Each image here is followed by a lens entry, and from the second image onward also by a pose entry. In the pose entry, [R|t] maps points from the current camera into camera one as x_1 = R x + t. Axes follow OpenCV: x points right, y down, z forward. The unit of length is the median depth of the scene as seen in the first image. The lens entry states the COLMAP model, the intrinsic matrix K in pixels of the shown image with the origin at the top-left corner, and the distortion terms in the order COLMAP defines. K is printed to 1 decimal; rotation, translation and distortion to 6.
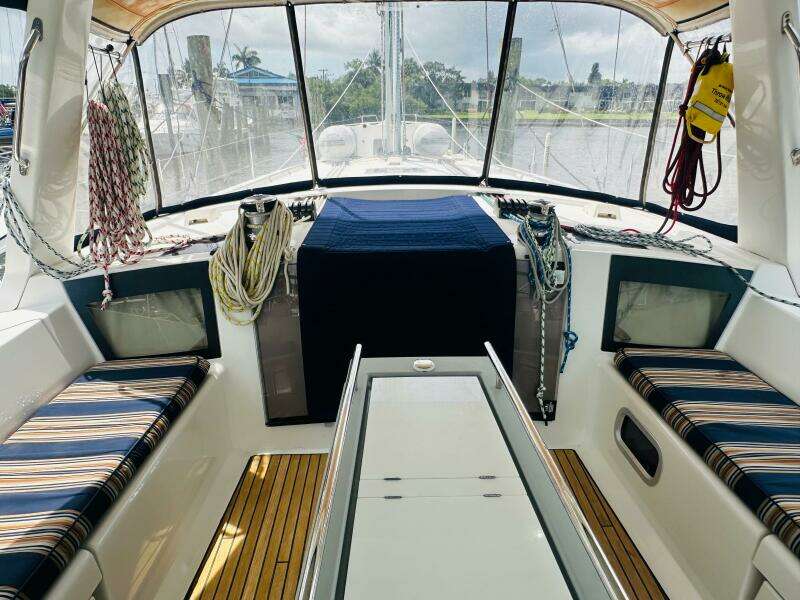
lens RADIAL K [[537.4, 0, 398.8], [0, 537.4, 302.3], [0, 0, 1]] dist [-0.005478, -0.001091]
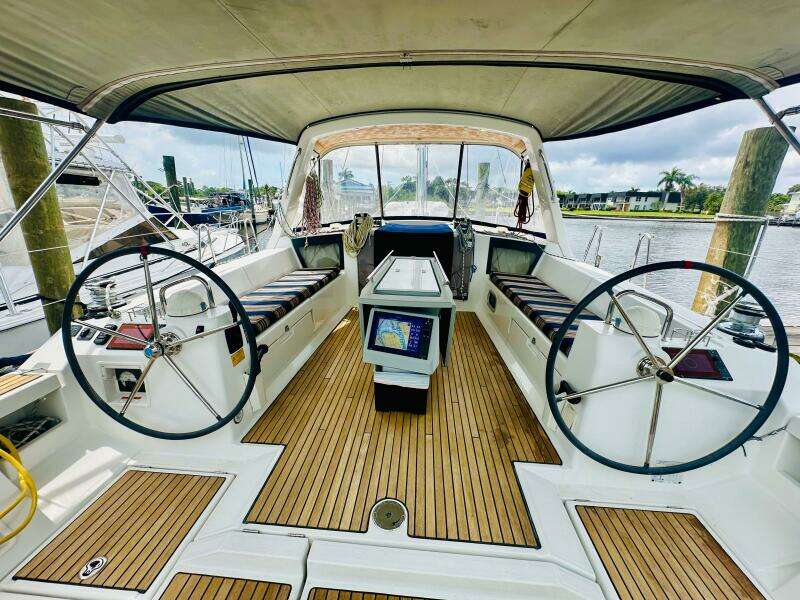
lens RADIAL K [[316.4, 0, 404.4], [0, 316.4, 301.0], [0, 0, 1]] dist [-0.003757, 0.000108]
pose [[0.995723, 0.050697, -0.077242, 0.107817], [-0.054694, 0.997223, -0.050543, 0.329341], [0.074465, 0.054552, 0.995730, -0.578441]]
